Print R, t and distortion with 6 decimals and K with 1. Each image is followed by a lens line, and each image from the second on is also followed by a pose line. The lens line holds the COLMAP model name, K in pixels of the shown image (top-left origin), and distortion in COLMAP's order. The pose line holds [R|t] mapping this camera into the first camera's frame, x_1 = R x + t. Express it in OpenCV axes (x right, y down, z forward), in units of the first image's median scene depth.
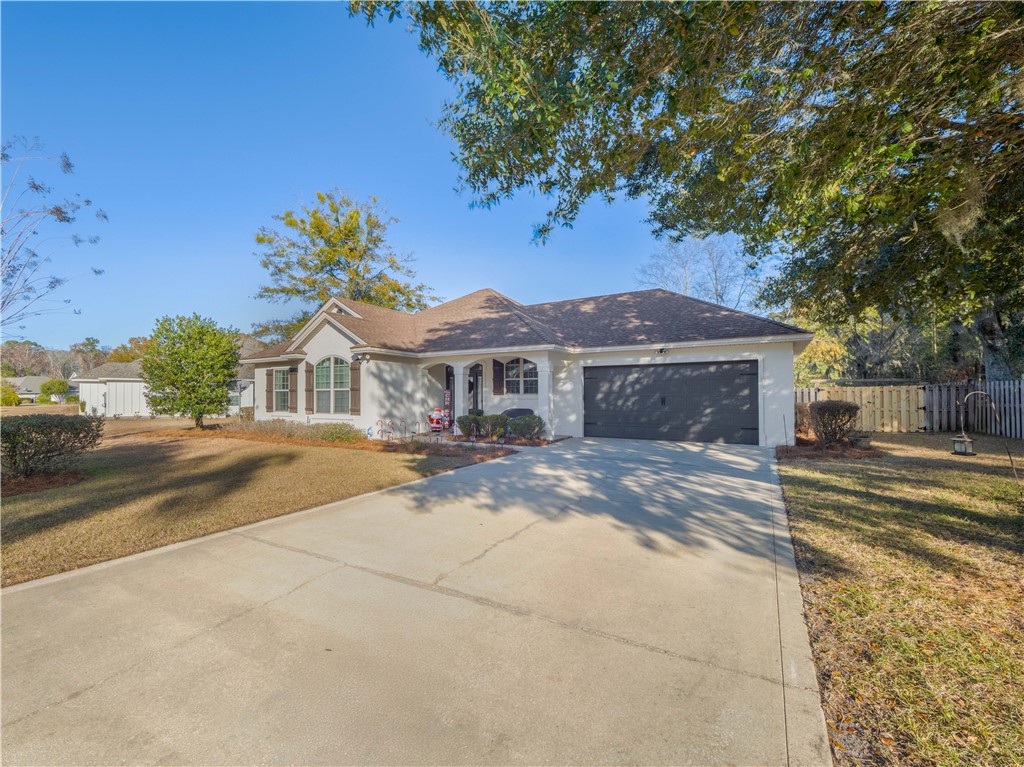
lens RADIAL K [[409.0, 0, 512.0], [0, 409.0, 383.5], [0, 0, 1]] dist [0.000547, 0.000052]
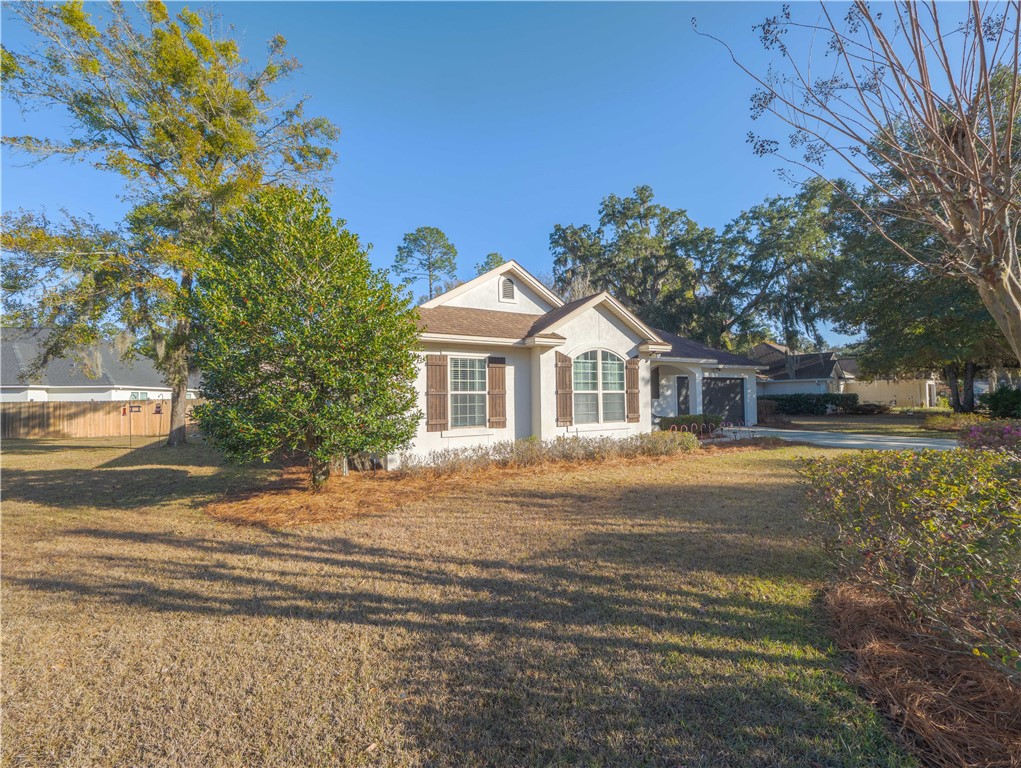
lens RADIAL K [[407.8, 0, 510.5], [0, 407.8, 384.0], [0, 0, 1]] dist [0.000547, 0.000052]
pose [[0.552096, 0.026969, 0.833344, -1.235194], [-0.017191, 0.999632, -0.020962, 0.019558], [-0.833603, -0.002753, 0.552357, 0.743115]]
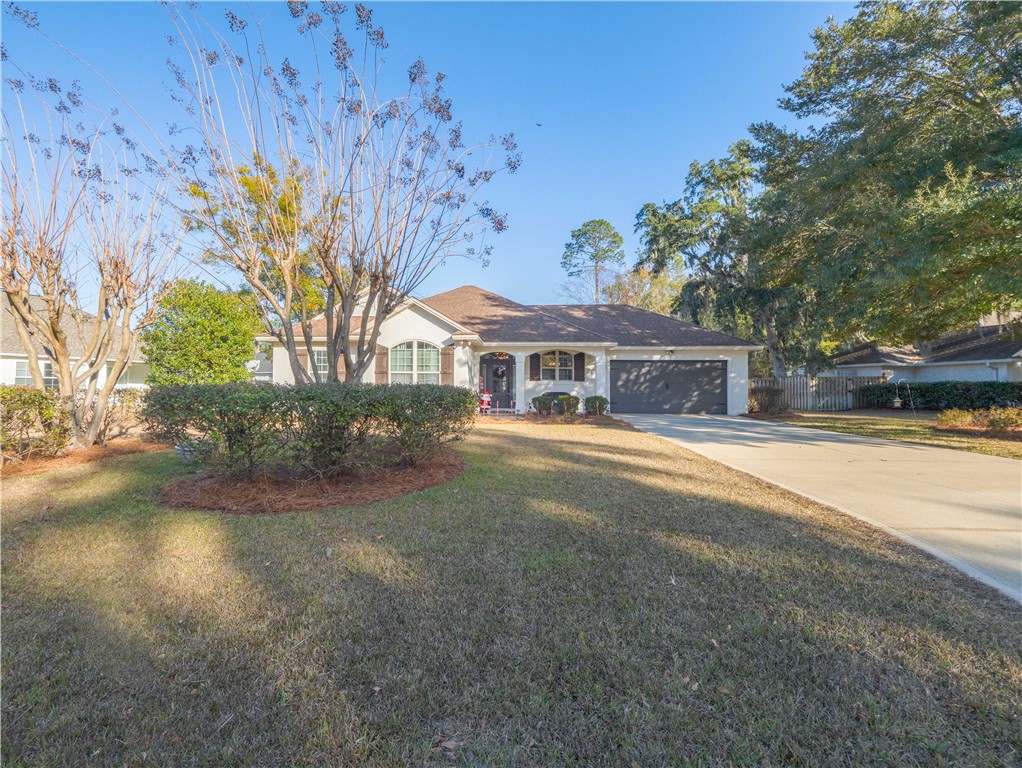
lens RADIAL K [[408.2, 0, 511.0], [0, 408.2, 384.0], [0, 0, 1]] dist [0.000547, 0.000052]
pose [[0.901057, 0.014893, 0.433445, -0.697927], [-0.023632, 0.999611, 0.014780, 0.023859], [-0.433057, -0.023561, 0.901059, -0.043412]]
